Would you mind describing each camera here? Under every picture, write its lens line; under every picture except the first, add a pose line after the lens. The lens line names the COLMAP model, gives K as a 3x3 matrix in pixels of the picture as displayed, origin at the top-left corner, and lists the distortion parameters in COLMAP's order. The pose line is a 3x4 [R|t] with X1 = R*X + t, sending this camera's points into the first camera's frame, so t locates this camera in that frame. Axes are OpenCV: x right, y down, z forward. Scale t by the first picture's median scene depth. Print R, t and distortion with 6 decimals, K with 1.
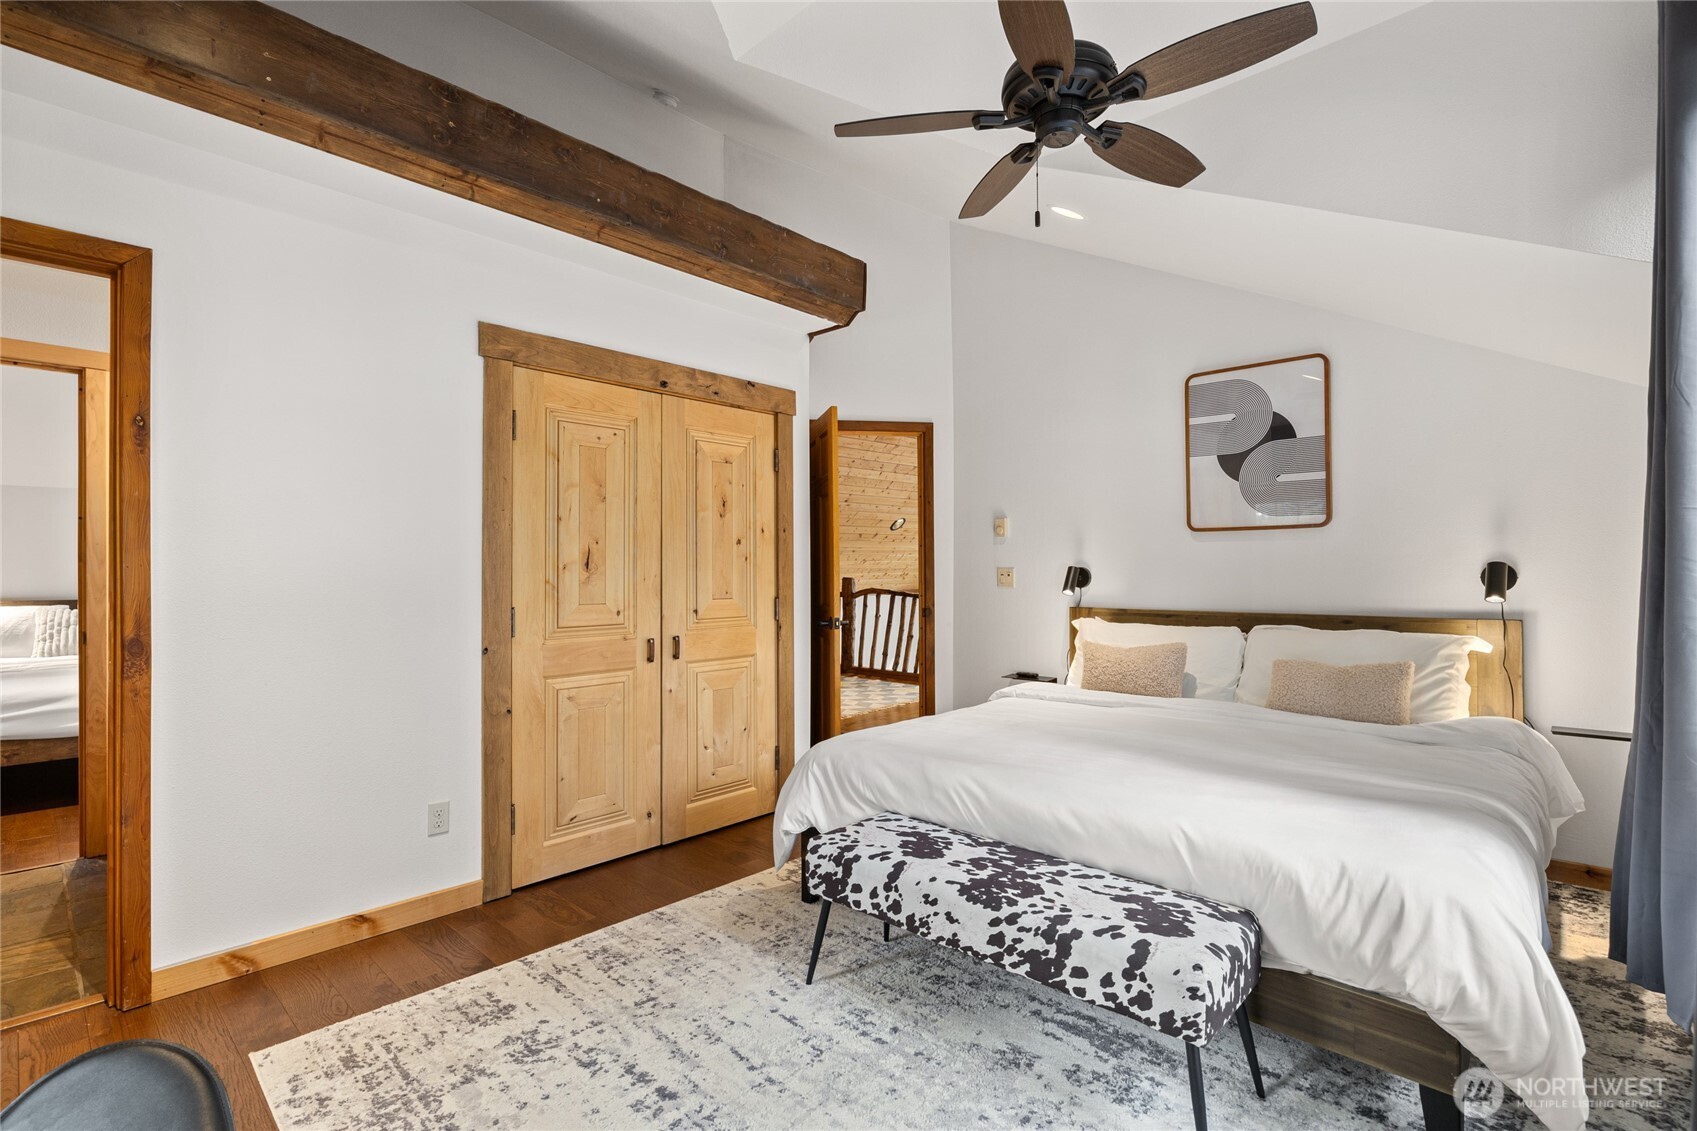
lens RADIAL K [[822.4, 0, 852.3], [0, 822.4, 562.0], [0, 0, 1]] dist [0.002325, -0.002133]
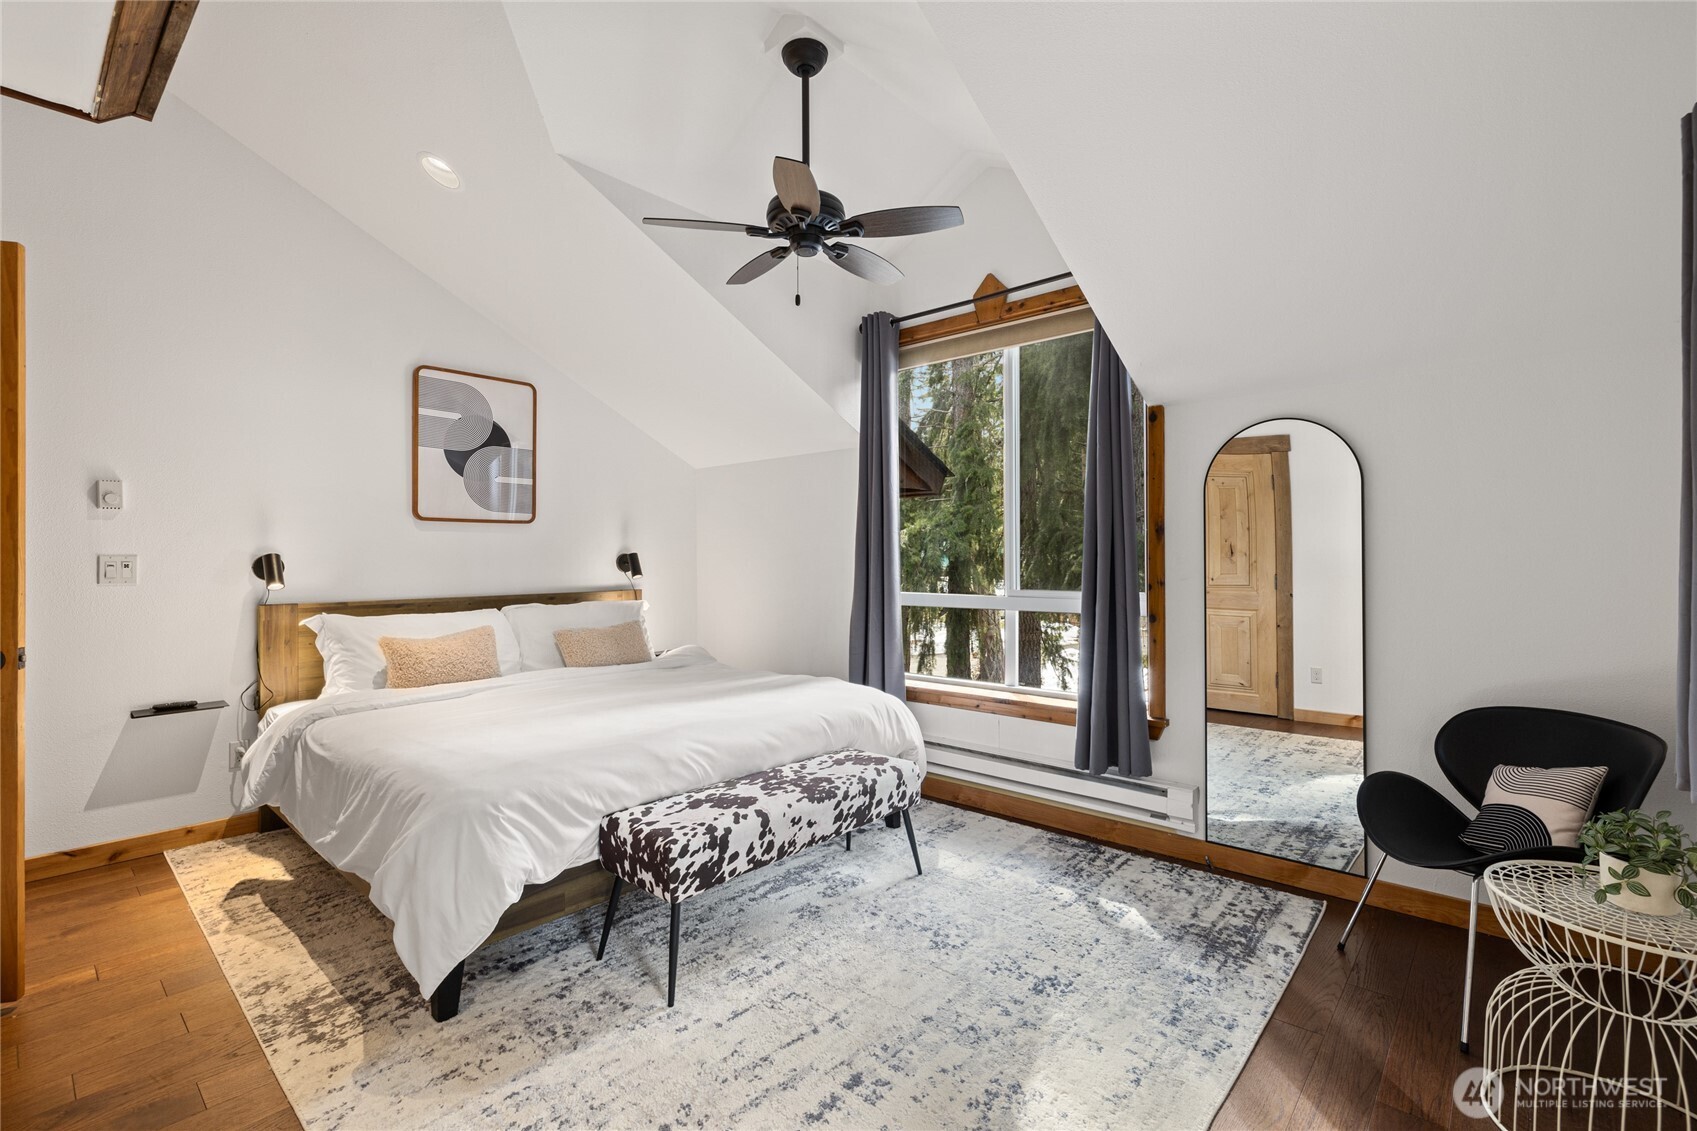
lens RADIAL K [[783.8, 0, 856.7], [0, 783.8, 559.8], [0, 0, 1]] dist [-0.008042, 0.002626]
pose [[-0.067937, 0.003490, 0.997683, -0.981767], [-0.003585, 0.999987, -0.003742, 0.022483], [-0.997683, -0.003831, -0.067924, 0.900301]]
